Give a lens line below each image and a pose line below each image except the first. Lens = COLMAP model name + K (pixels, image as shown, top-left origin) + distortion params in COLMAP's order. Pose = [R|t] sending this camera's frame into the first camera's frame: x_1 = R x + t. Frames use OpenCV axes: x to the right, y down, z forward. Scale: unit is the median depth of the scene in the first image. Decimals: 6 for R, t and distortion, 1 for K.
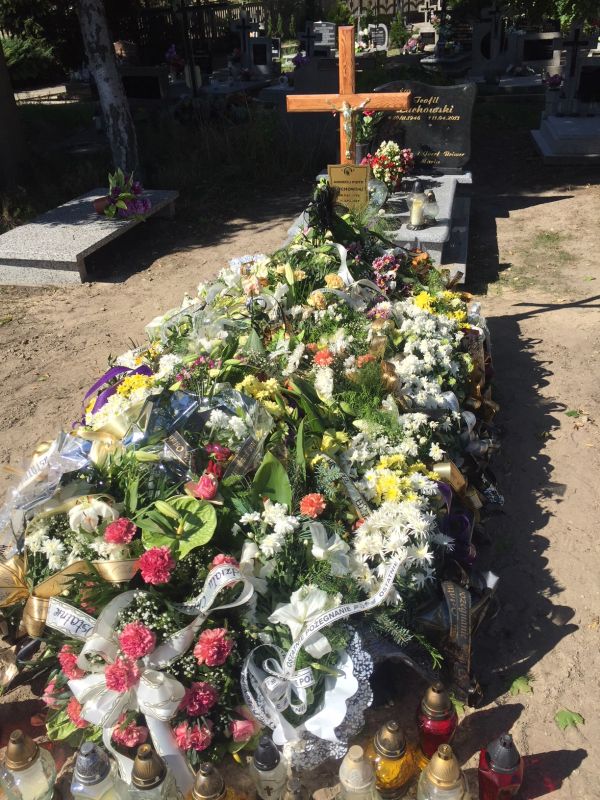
lens RADIAL K [[687.5, 0, 314.8], [0, 687.5, 376.6], [0, 0, 1]] dist [0.102891, -0.152704]
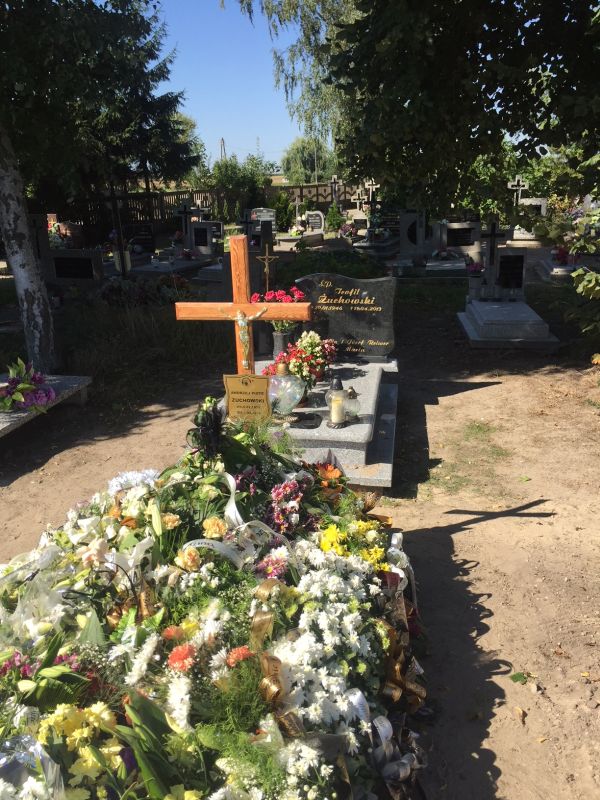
lens RADIAL K [[687.5, 0, 314.8], [0, 687.5, 376.6], [0, 0, 1]] dist [0.102891, -0.152704]
pose [[0.997154, -0.002701, 0.075340, 0.056913], [0.019664, 0.974082, -0.225339, -0.085059], [-0.072779, 0.226179, 0.971363, 0.114258]]
